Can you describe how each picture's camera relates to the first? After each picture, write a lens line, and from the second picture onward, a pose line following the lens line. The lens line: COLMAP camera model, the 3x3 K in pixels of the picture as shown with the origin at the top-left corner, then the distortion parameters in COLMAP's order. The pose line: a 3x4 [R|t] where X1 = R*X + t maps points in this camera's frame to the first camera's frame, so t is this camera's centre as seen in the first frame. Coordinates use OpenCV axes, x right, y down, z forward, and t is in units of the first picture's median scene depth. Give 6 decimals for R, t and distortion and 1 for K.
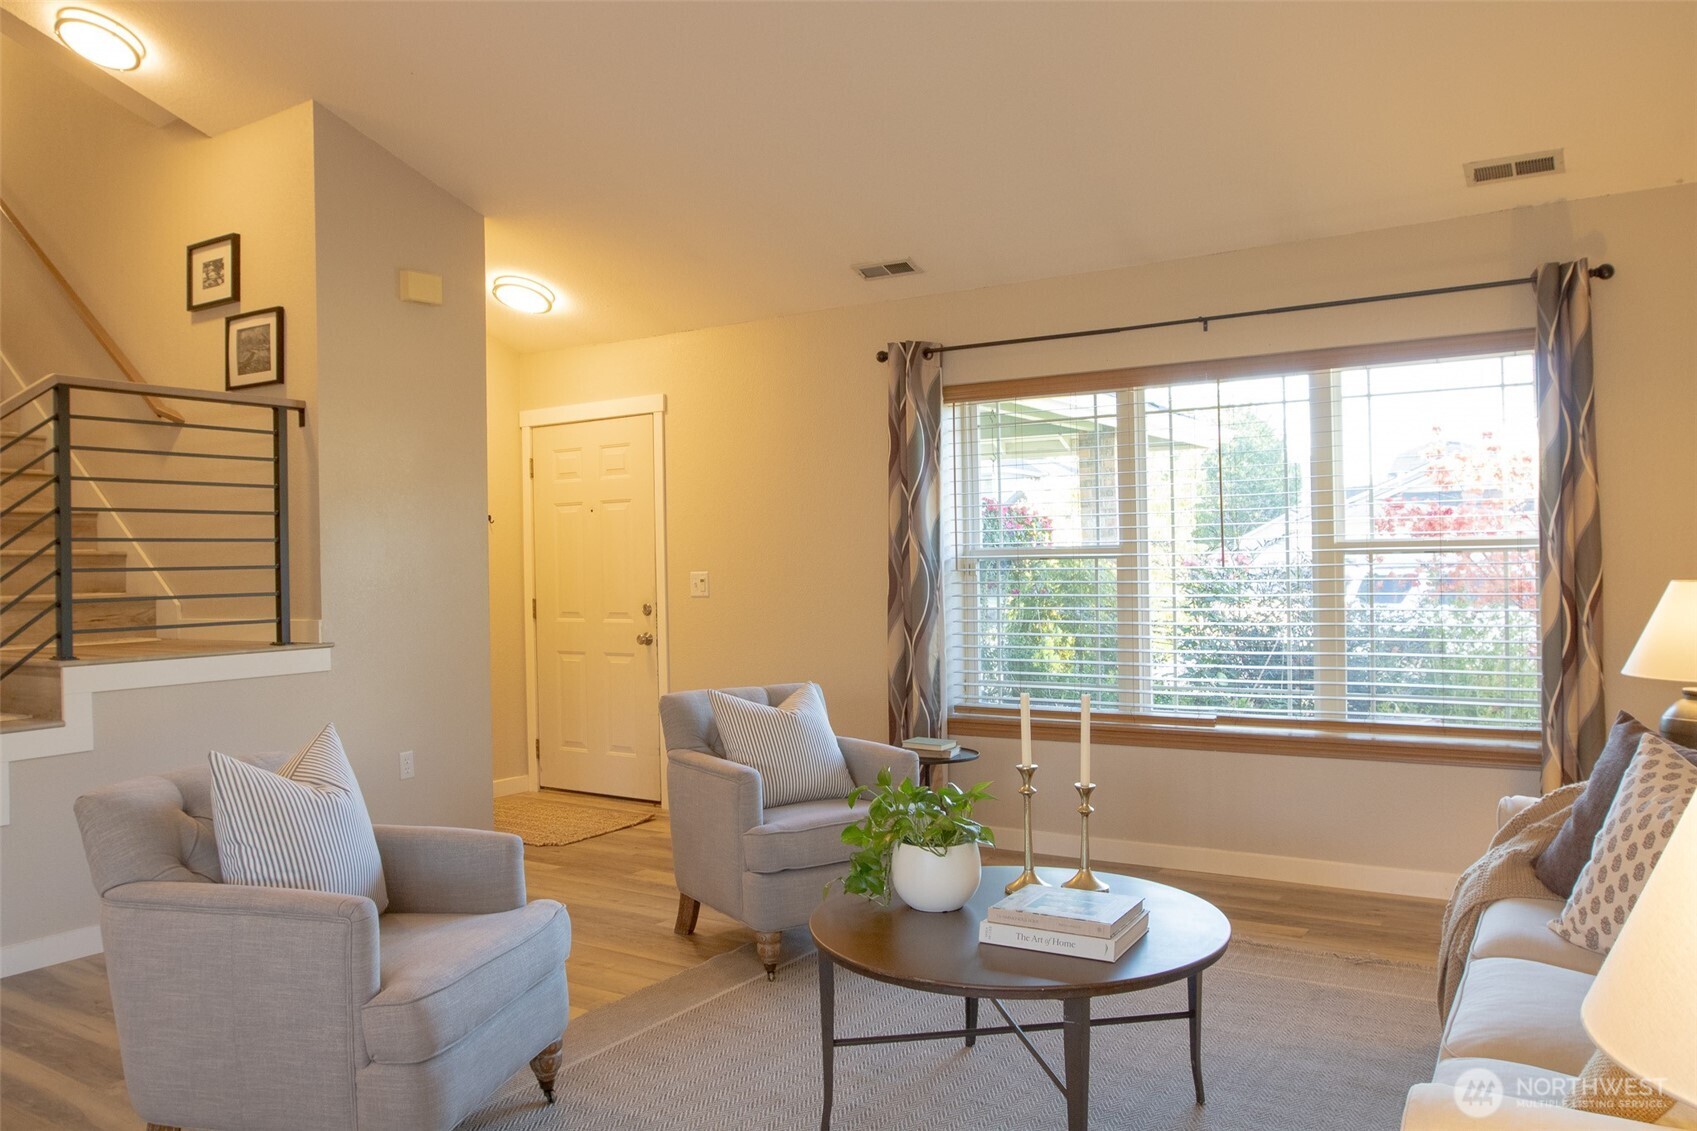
lens RADIAL K [[1236.9, 0, 842.1], [0, 1236.9, 556.7], [0, 0, 1]] dist [-0.078883, 0.050566]
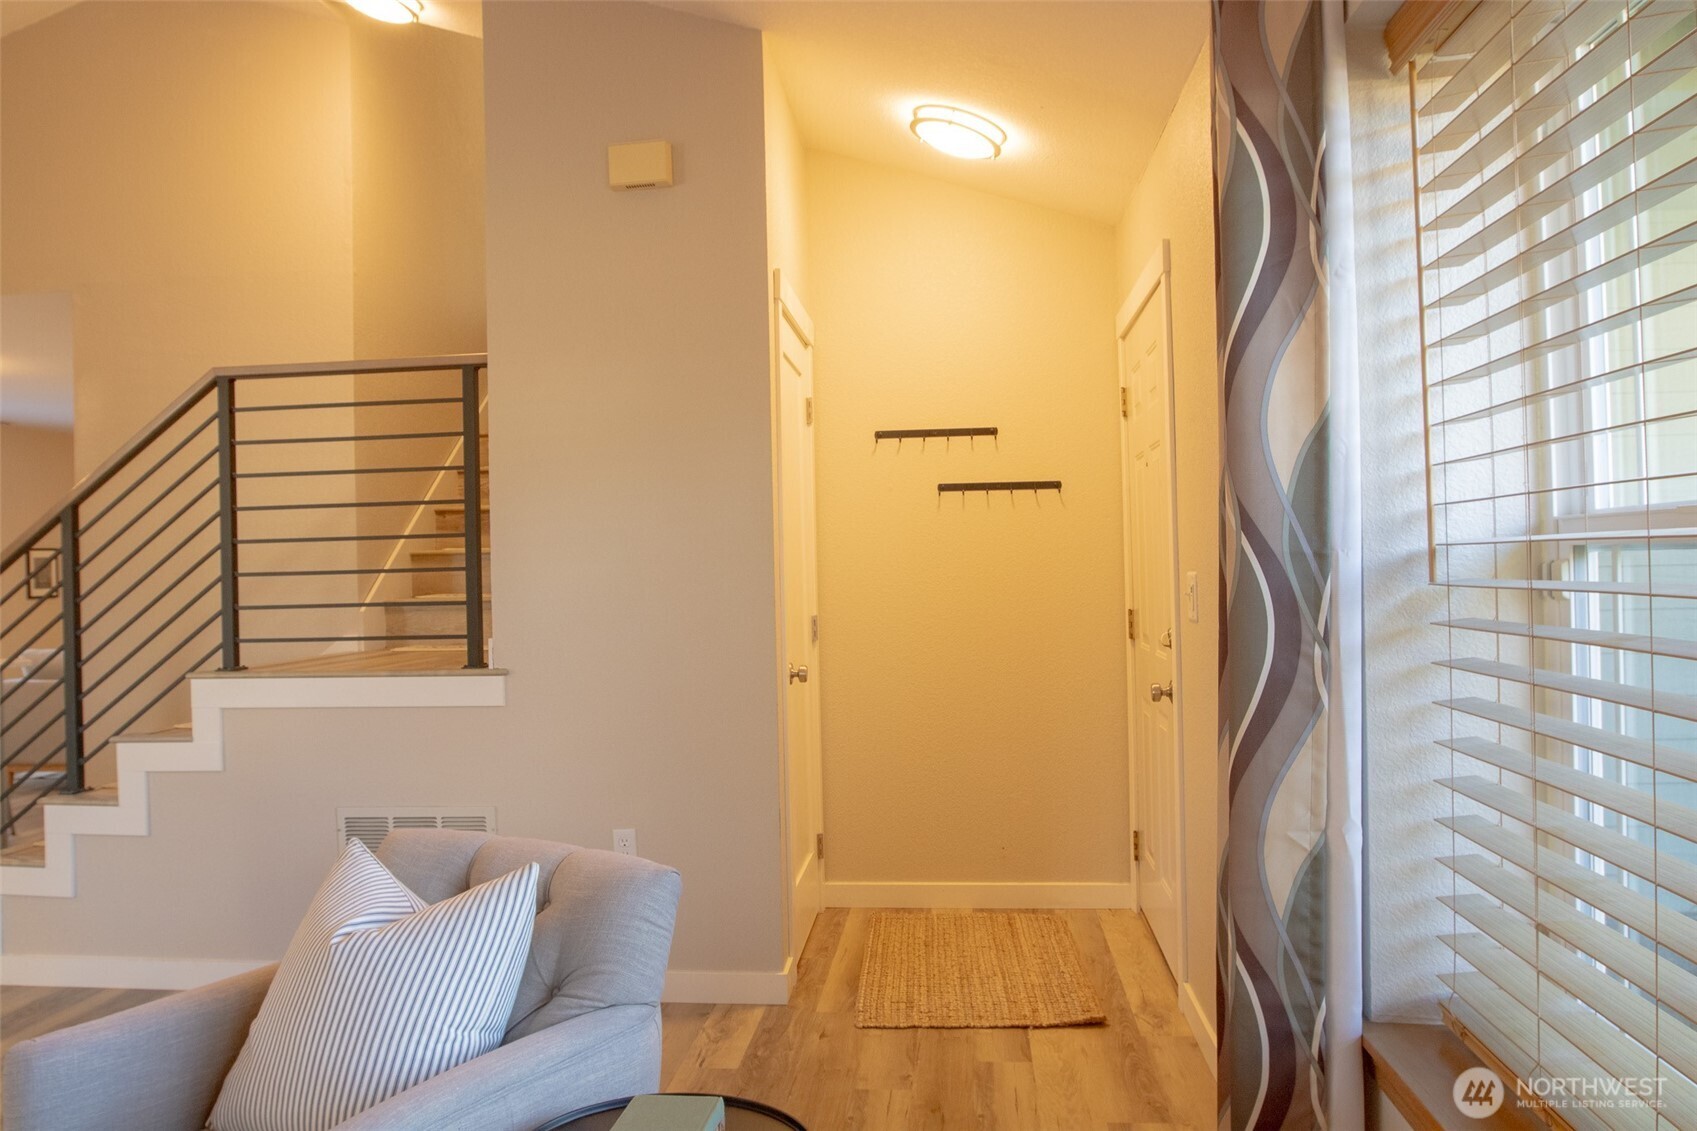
lens RADIAL K [[1236.9, 0, 842.1], [0, 1236.9, 556.7], [0, 0, 1]] dist [-0.078883, 0.050566]
pose [[0.454132, -0.001875, -0.890932, 0.313955], [0.019473, 0.999780, 0.007822, -0.001006], [0.890722, -0.020901, 0.454069, 0.746337]]
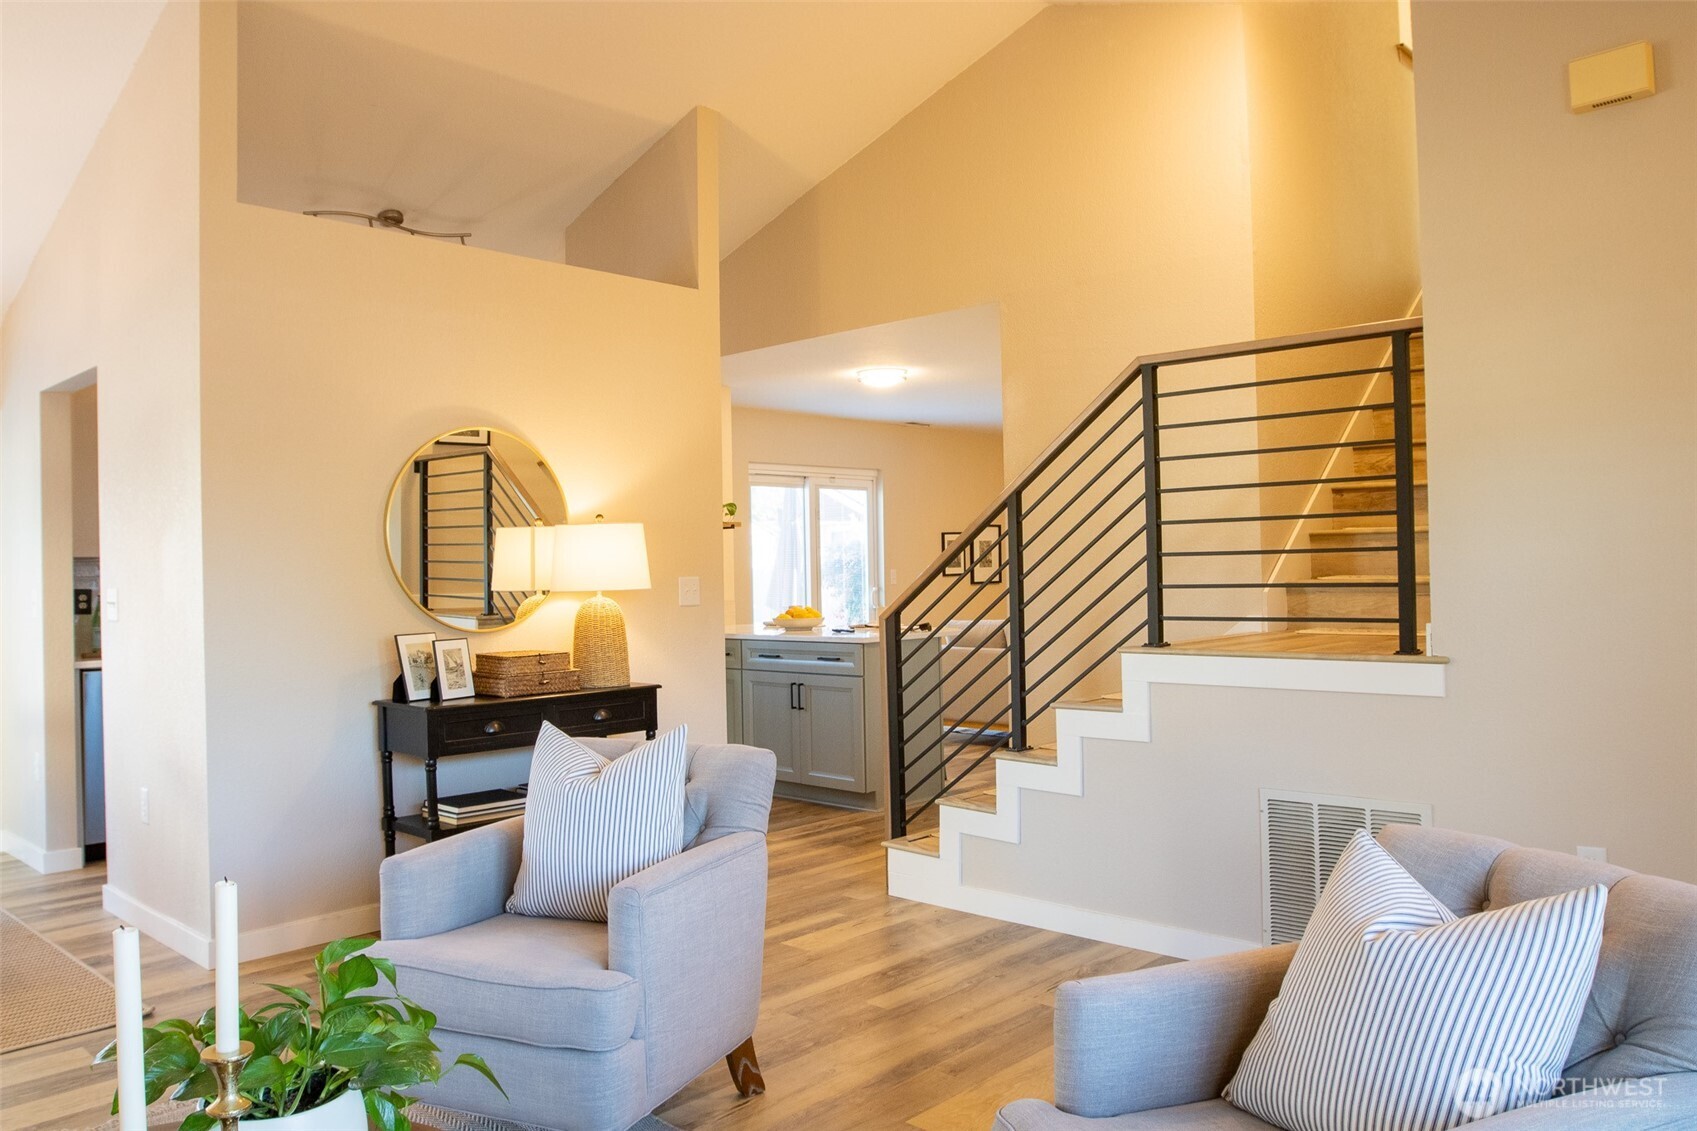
lens RADIAL K [[1236.9, 0, 842.1], [0, 1236.9, 556.7], [0, 0, 1]] dist [-0.078883, 0.050566]
pose [[-0.181051, 0.011228, -0.983410, 0.289135], [0.026086, 0.999638, 0.006611, -0.000448], [0.983128, -0.024457, -0.181278, 0.698886]]
